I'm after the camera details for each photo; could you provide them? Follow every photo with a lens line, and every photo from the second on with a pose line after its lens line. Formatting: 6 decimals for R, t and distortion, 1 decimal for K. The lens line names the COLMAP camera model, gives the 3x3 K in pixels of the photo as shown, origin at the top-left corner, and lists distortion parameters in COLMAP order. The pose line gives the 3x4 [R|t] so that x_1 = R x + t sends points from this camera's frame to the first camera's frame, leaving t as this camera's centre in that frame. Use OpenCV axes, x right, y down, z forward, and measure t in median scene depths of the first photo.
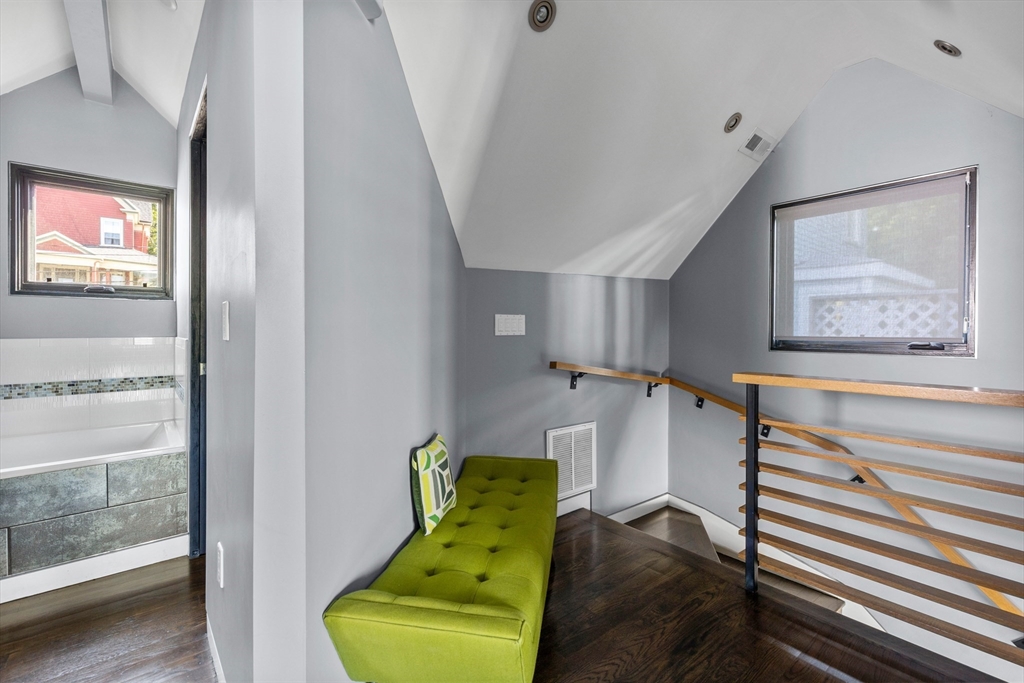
lens RADIAL K [[463.5, 0, 522.9], [0, 463.5, 325.8], [0, 0, 1]] dist [0.008323, -0.001727]
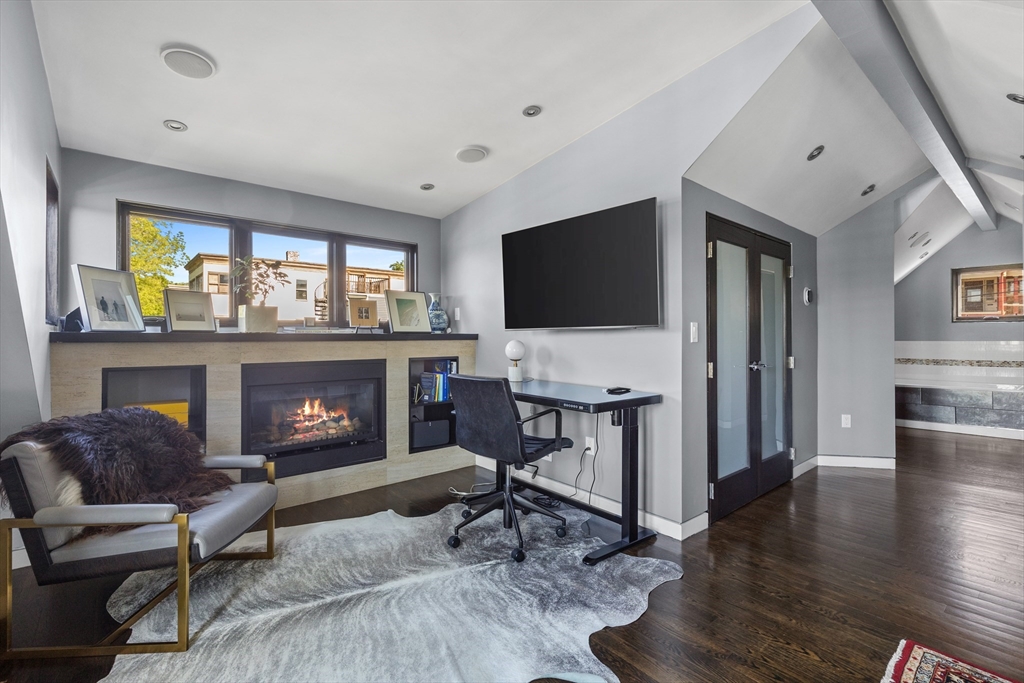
lens RADIAL K [[463.5, 0, 511.1], [0, 463.5, 334.3], [0, 0, 1]] dist [0.008323, -0.001727]
pose [[0.012317, -0.001838, -0.999922, 1.218286], [0.010265, 0.999946, -0.001711, -0.023485], [0.999871, -0.010243, 0.012336, -1.239355]]
